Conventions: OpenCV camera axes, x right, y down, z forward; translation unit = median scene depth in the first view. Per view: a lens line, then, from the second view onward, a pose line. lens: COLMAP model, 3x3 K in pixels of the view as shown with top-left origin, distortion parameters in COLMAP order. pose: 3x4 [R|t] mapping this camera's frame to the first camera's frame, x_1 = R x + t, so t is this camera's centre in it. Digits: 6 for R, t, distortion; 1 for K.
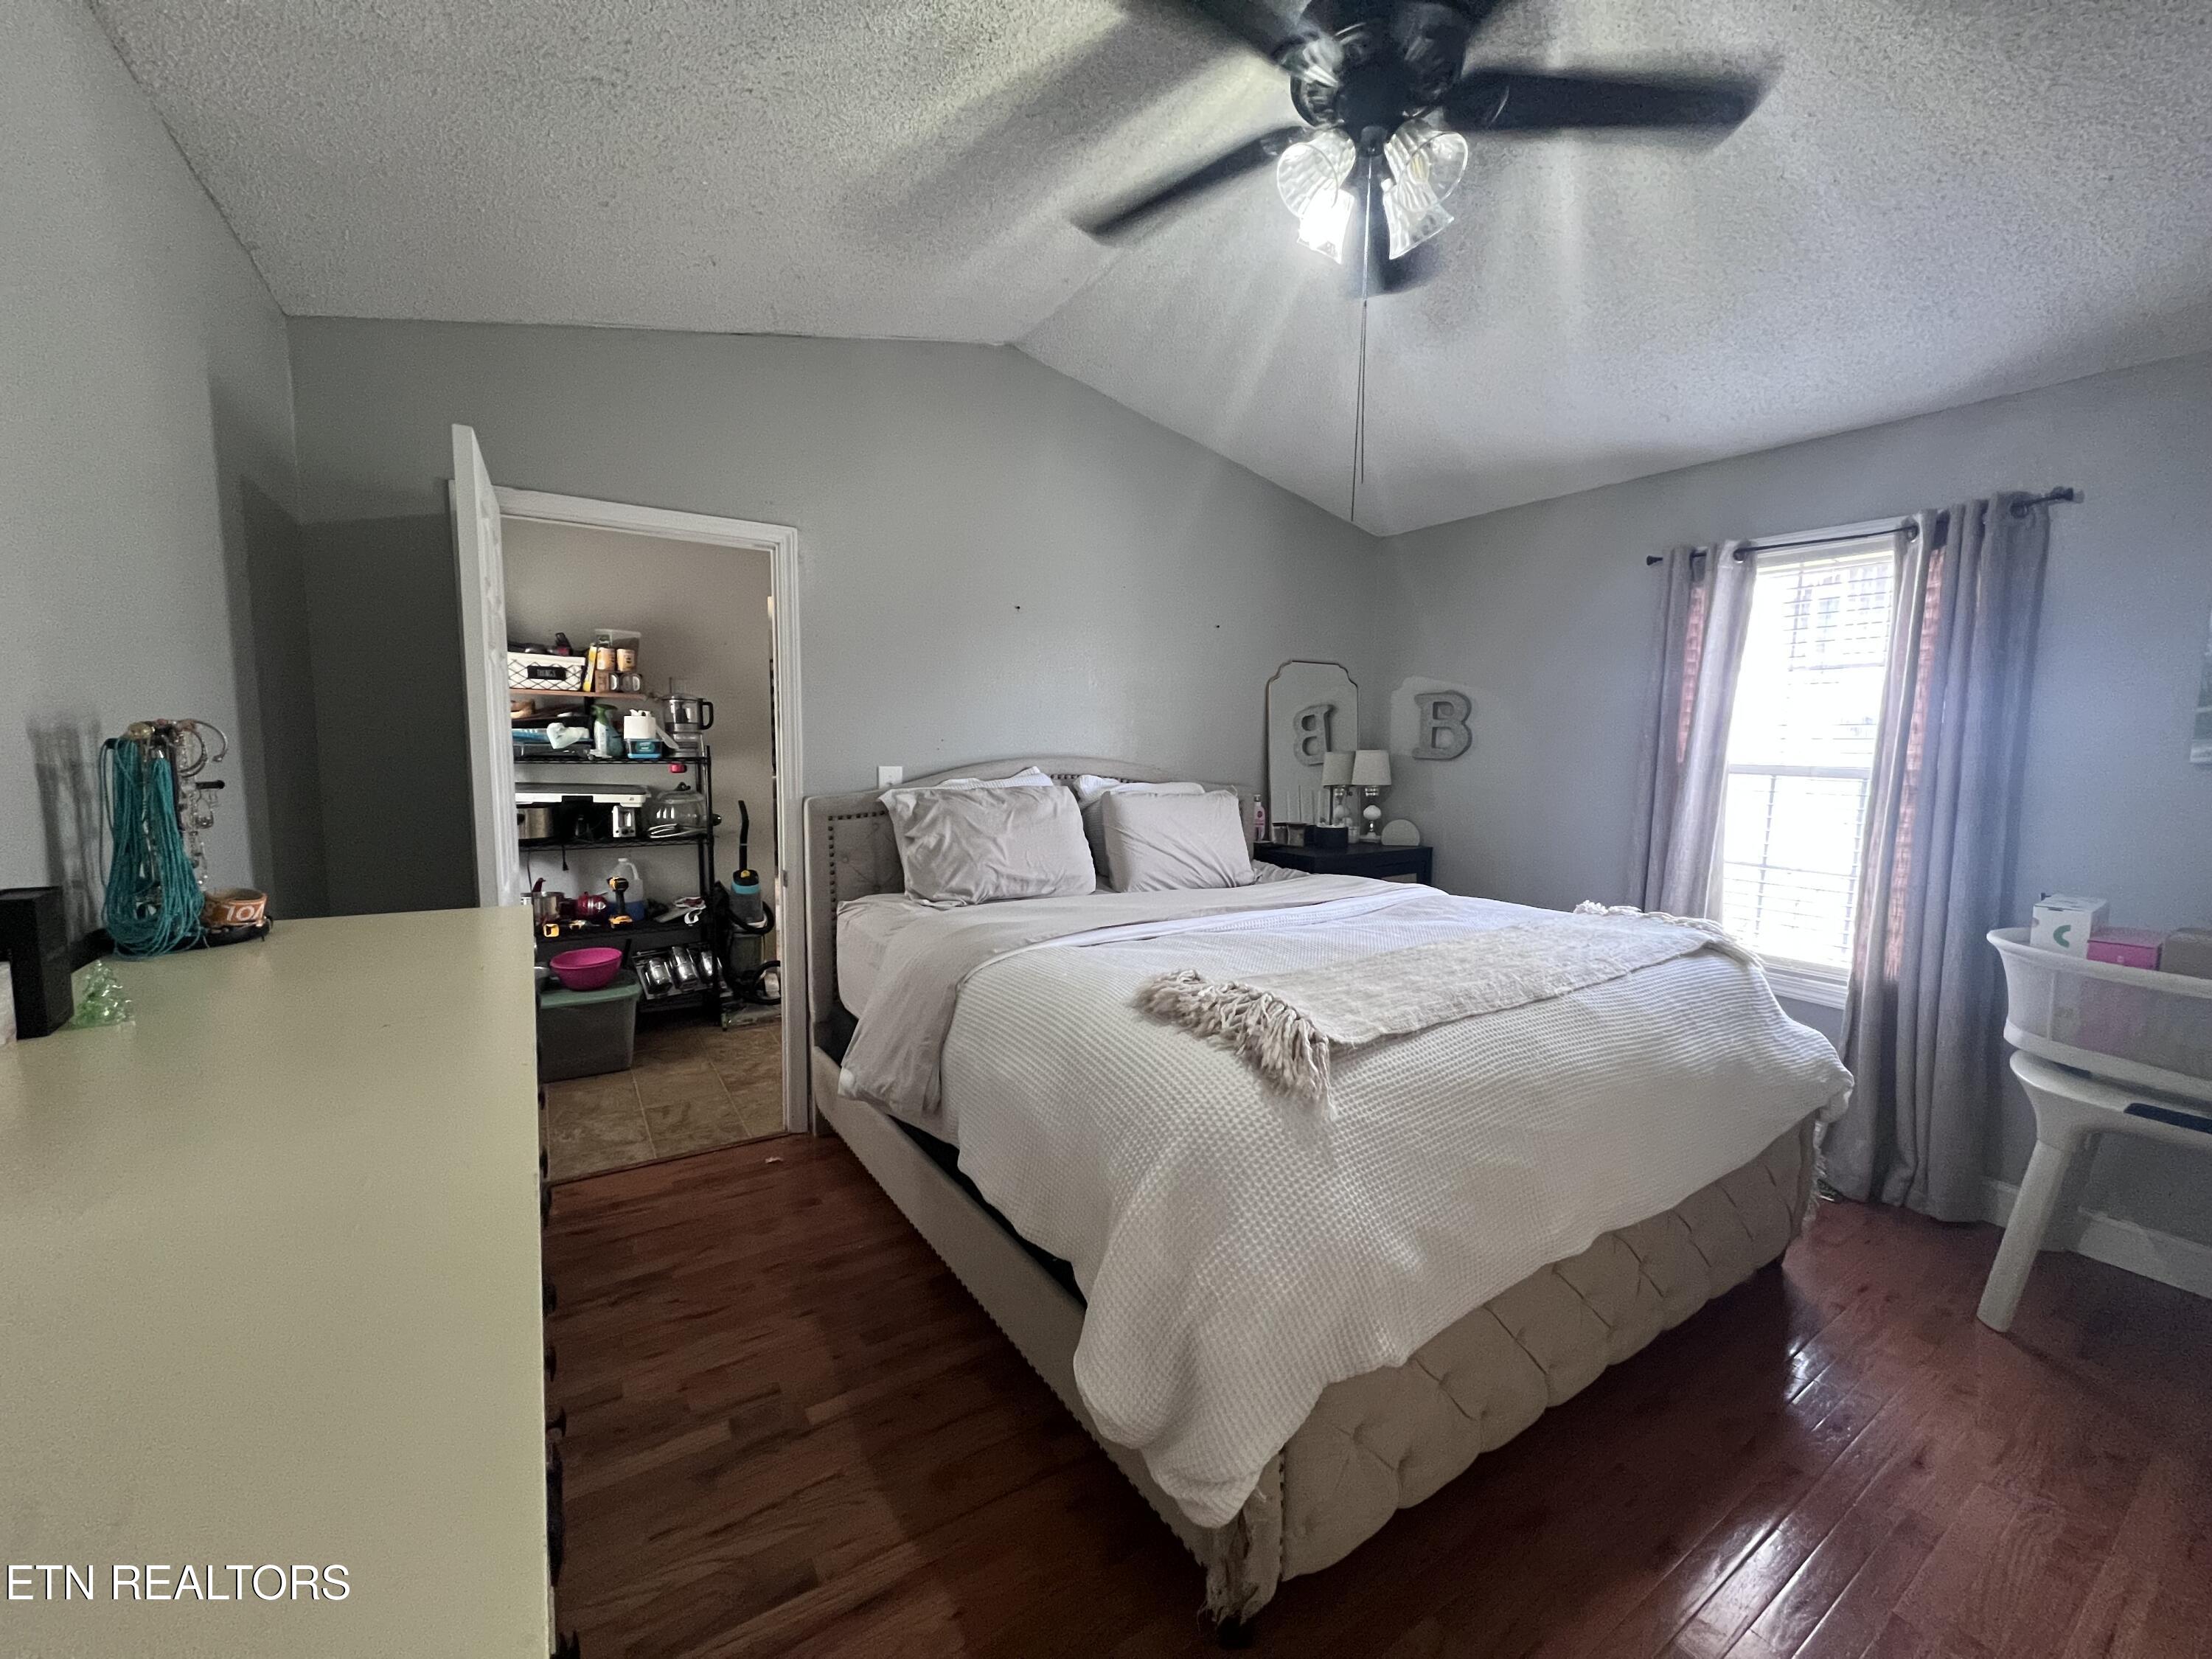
lens RADIAL K [[881.0, 0, 1110.0], [0, 881.0, 837.8], [0, 0, 1]] dist [-0.000820, 0.000402]
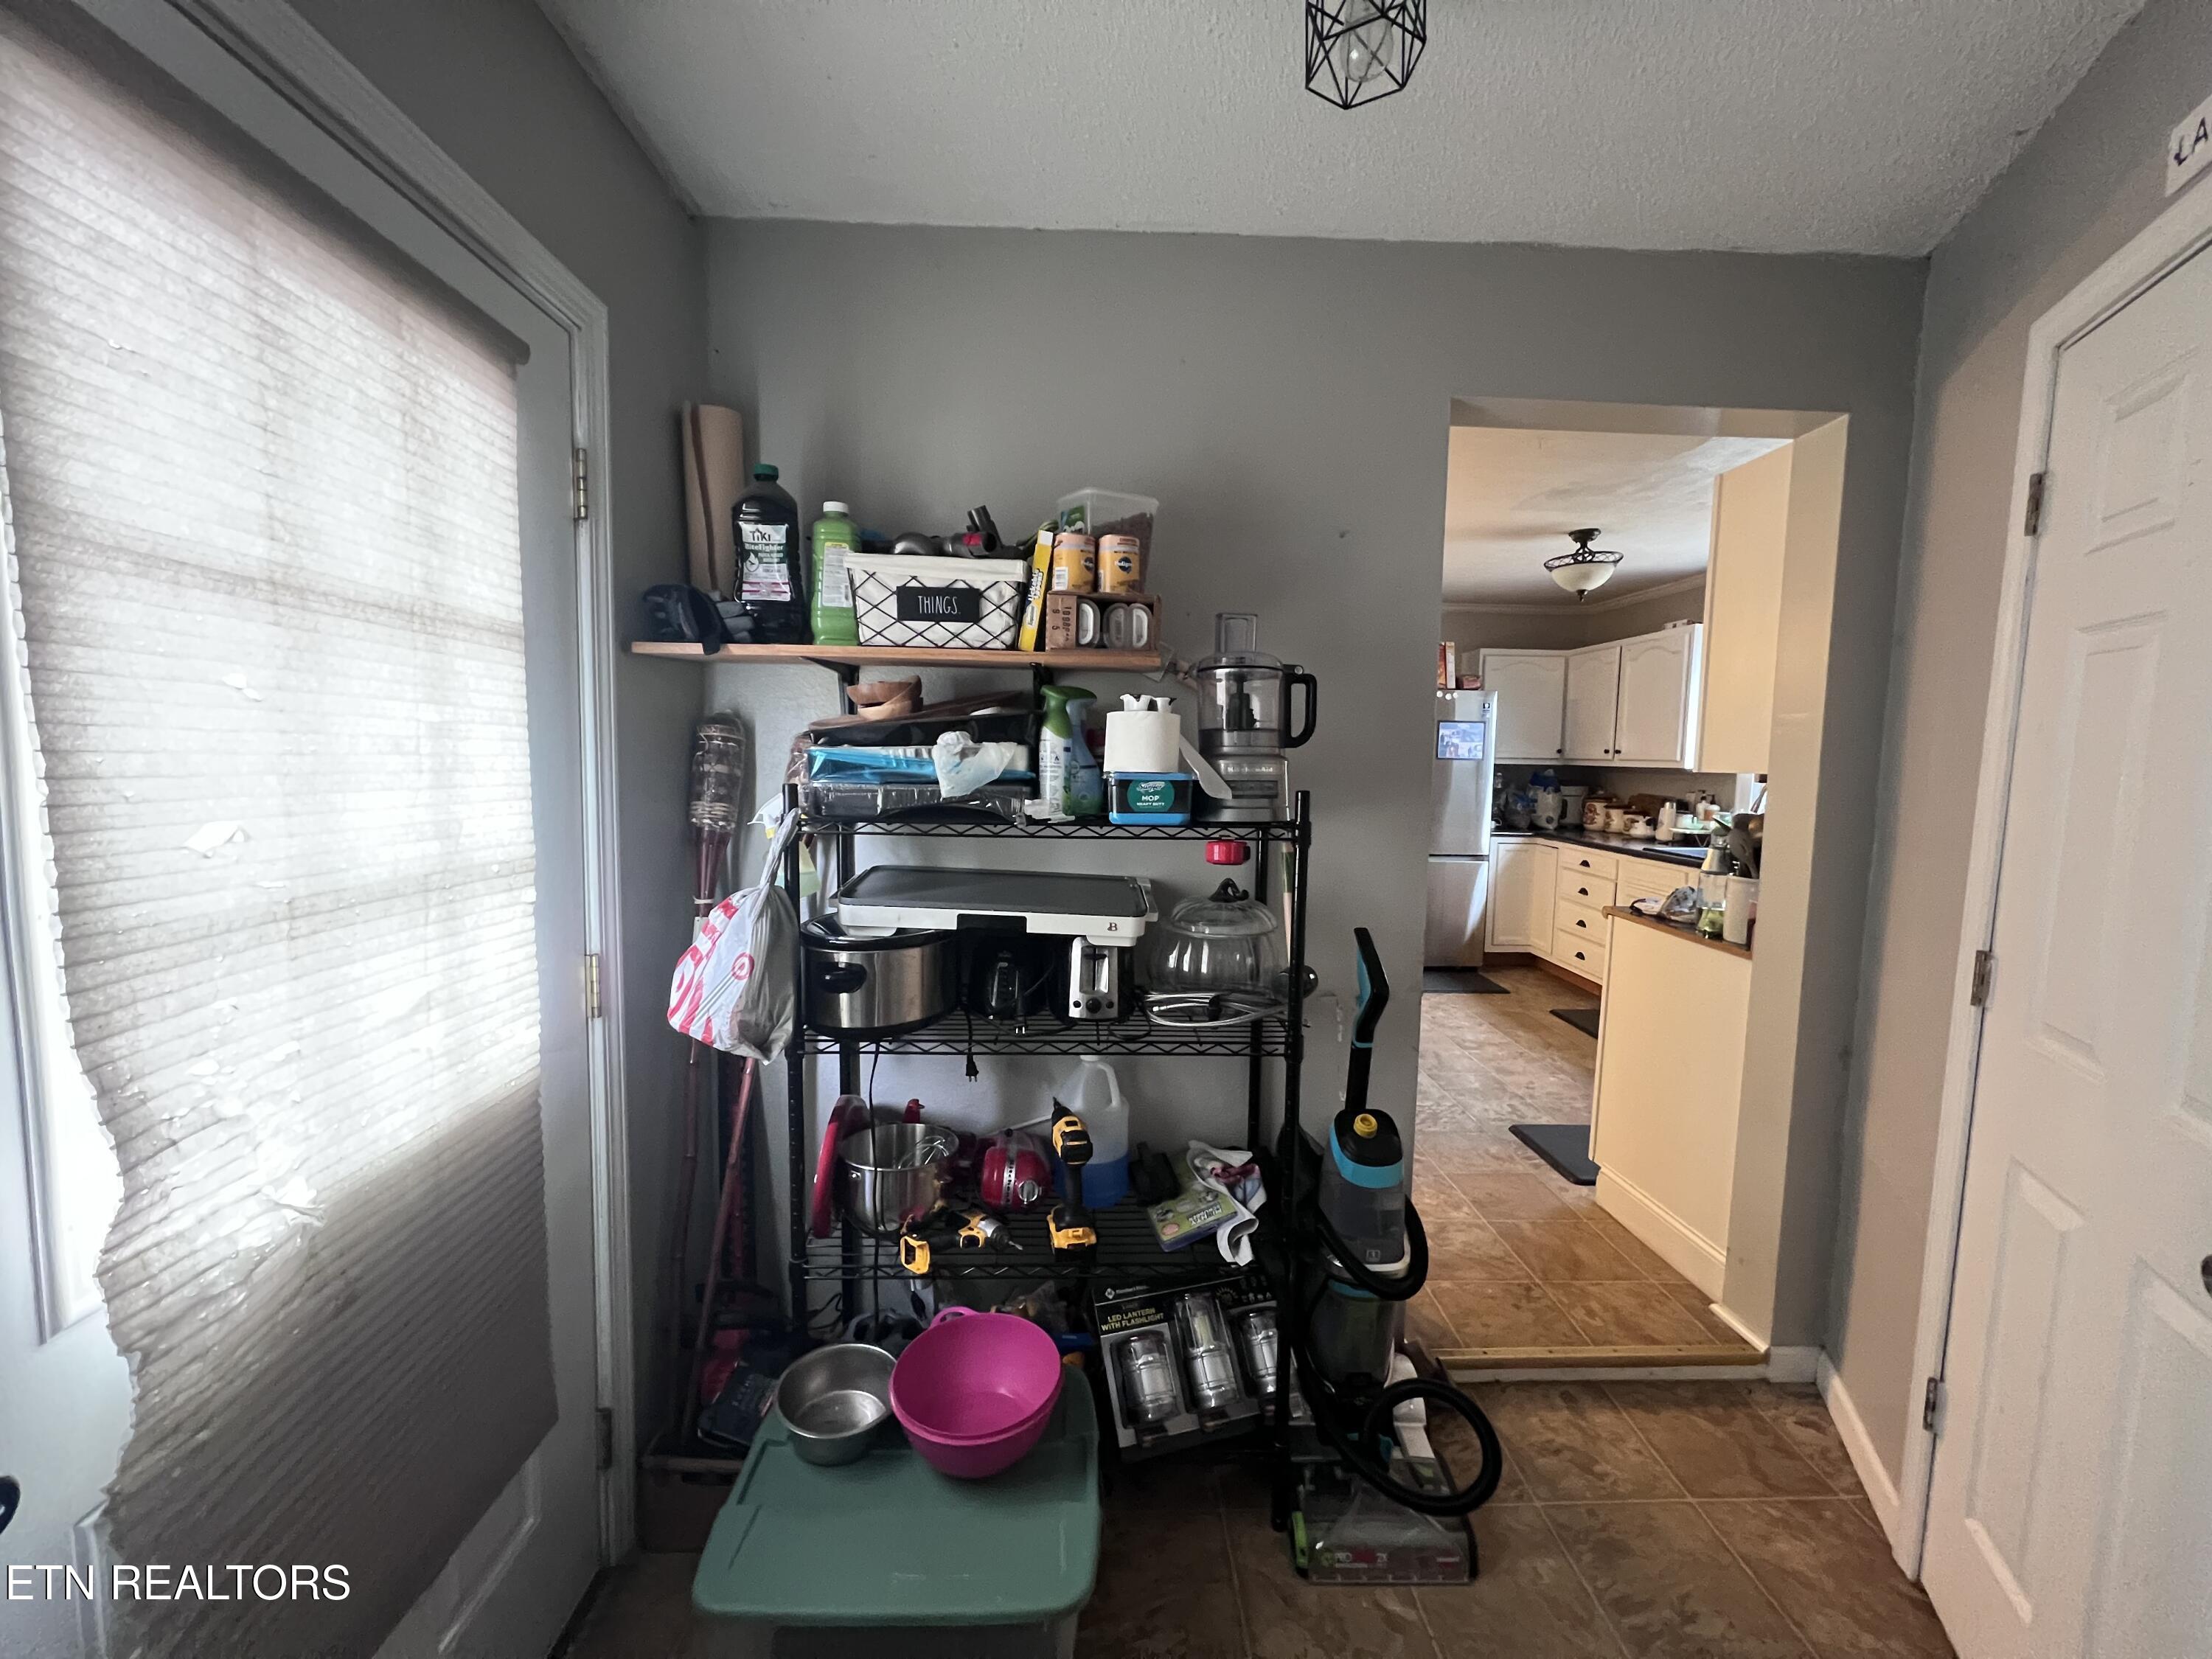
lens RADIAL K [[881.0, 0, 1110.0], [0, 881.0, 837.8], [0, 0, 1]] dist [-0.000820, 0.000402]
pose [[0.856317, 0.047759, -0.514238, -0.348318], [-0.058704, 0.998263, -0.005042, -0.081426], [0.513104, 0.034505, 0.857633, 0.668882]]
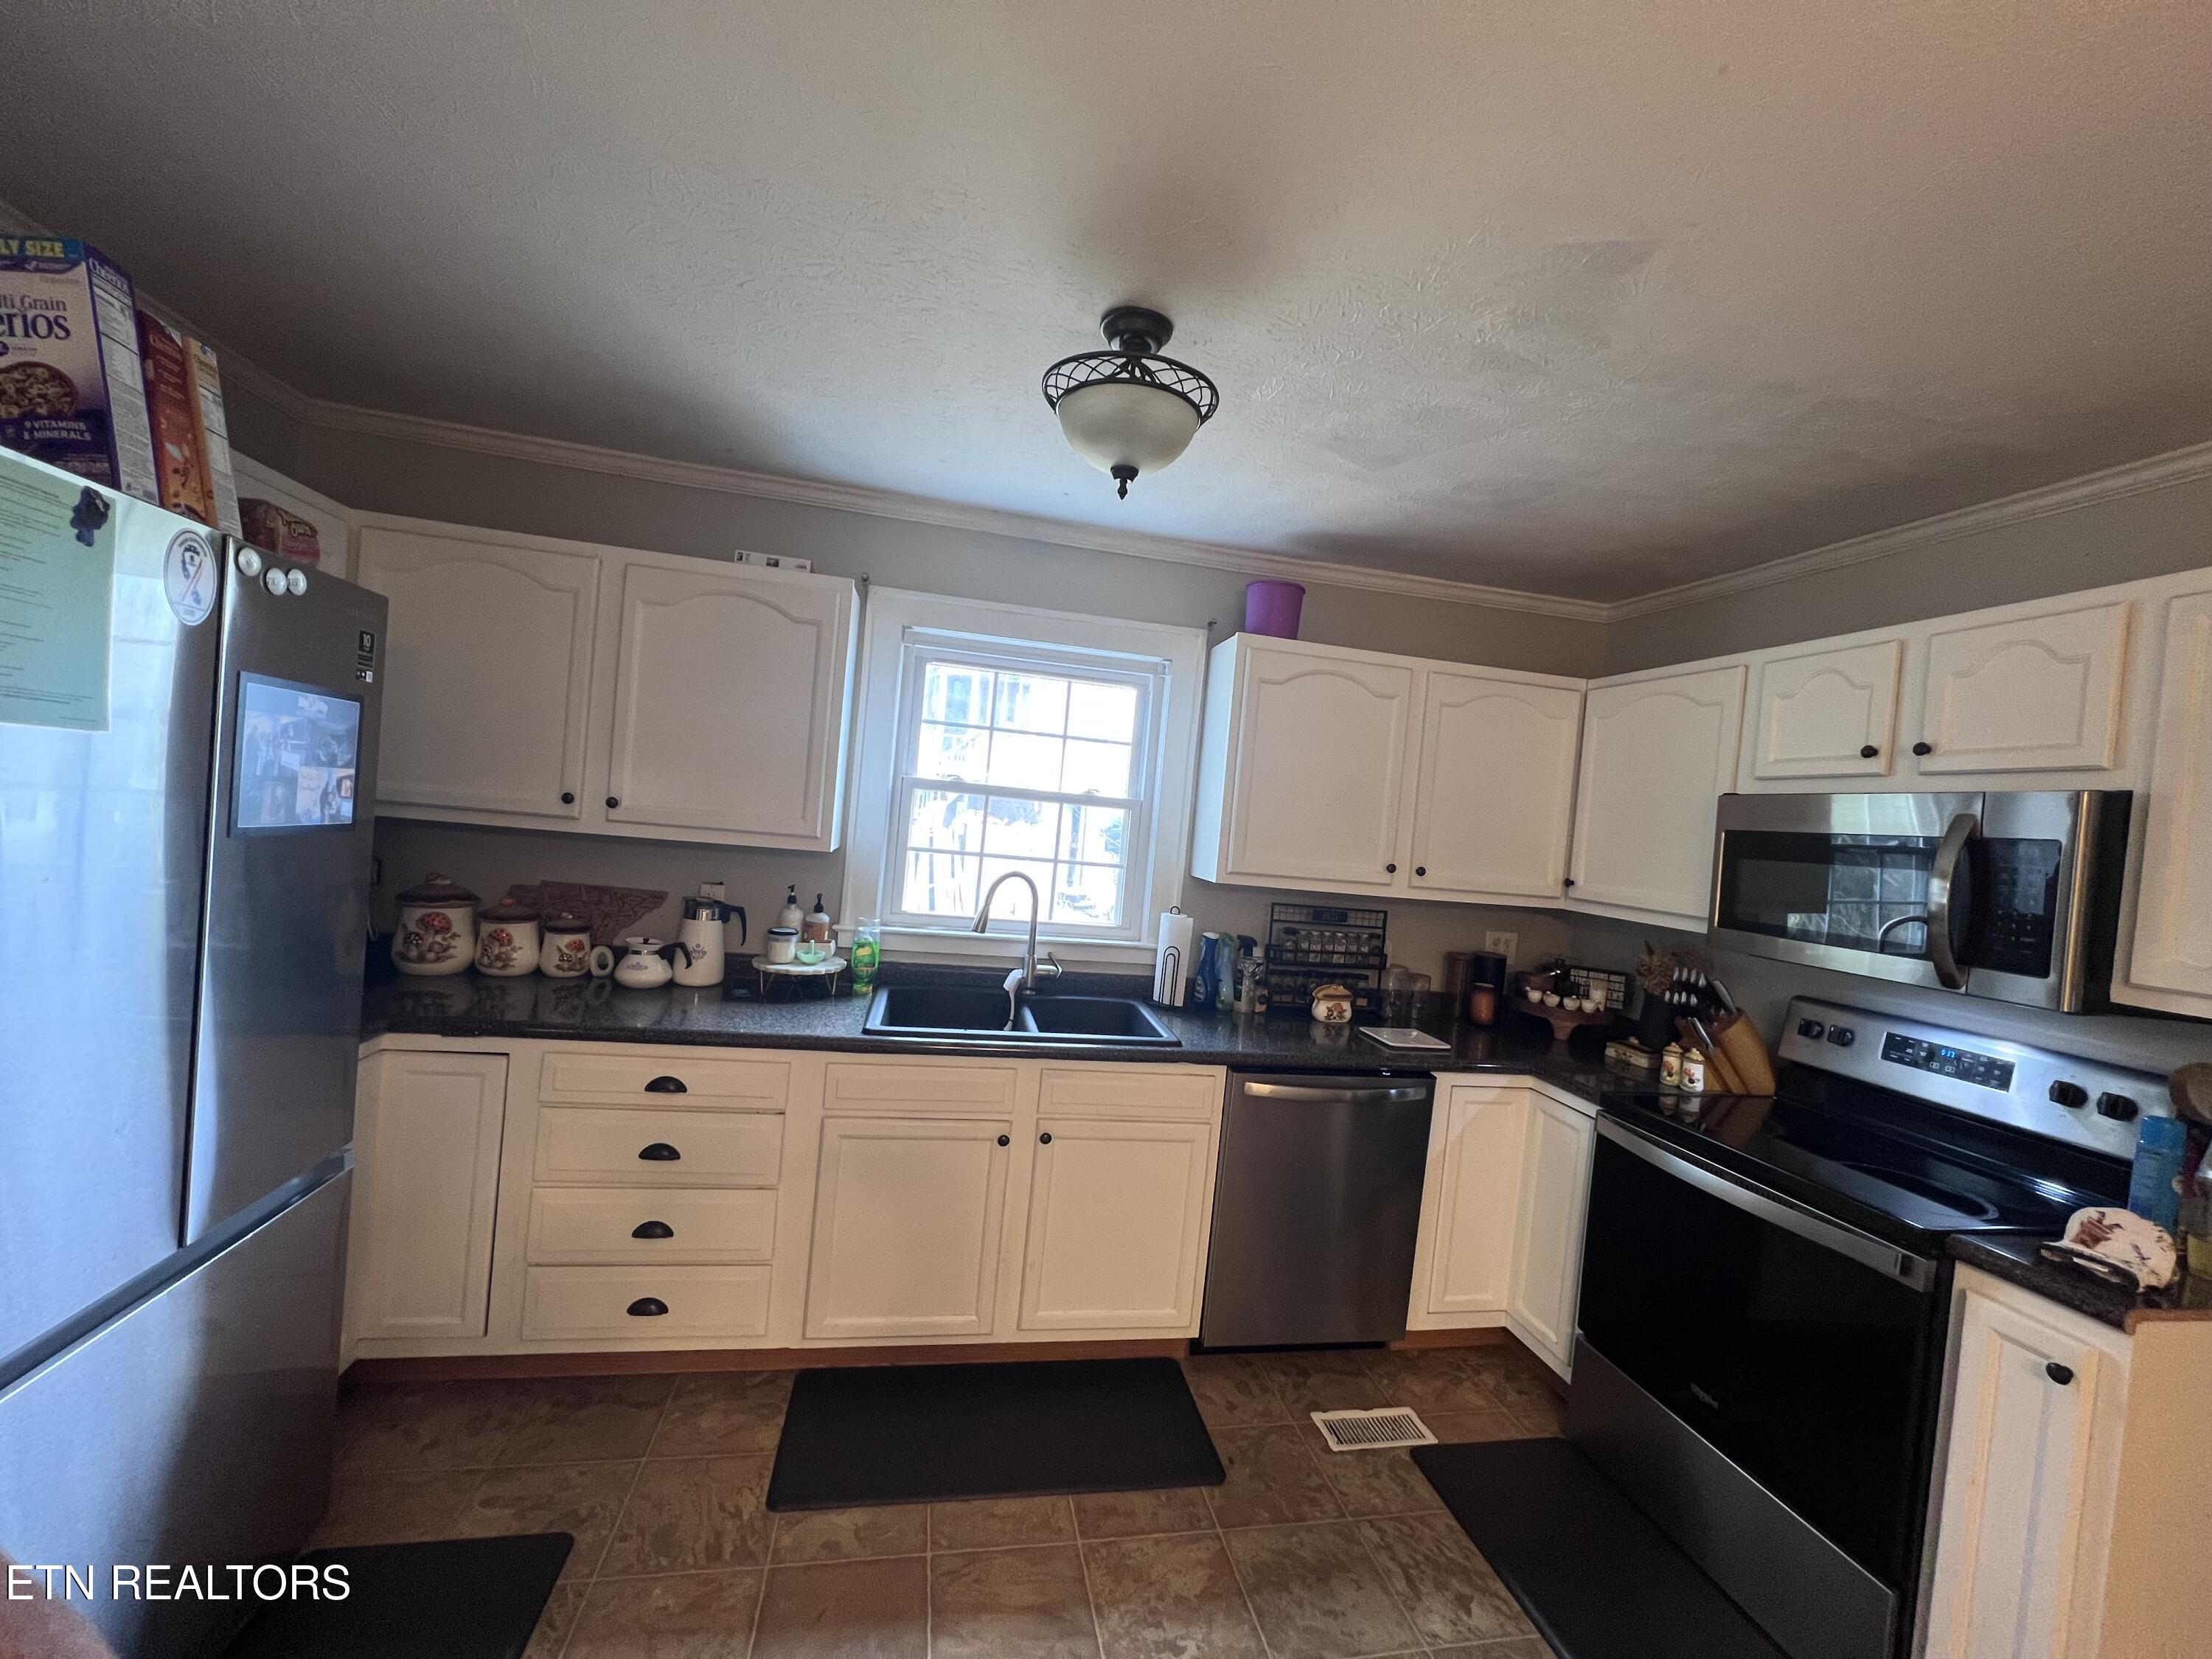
lens RADIAL K [[881.0, 0, 1110.0], [0, 881.0, 837.8], [0, 0, 1]] dist [-0.000820, 0.000402]
pose [[0.363222, -0.002355, 0.931700, -0.488567], [0.014822, 0.999885, -0.003251, -0.127824], [-0.931585, 0.014991, 0.363215, 0.978763]]
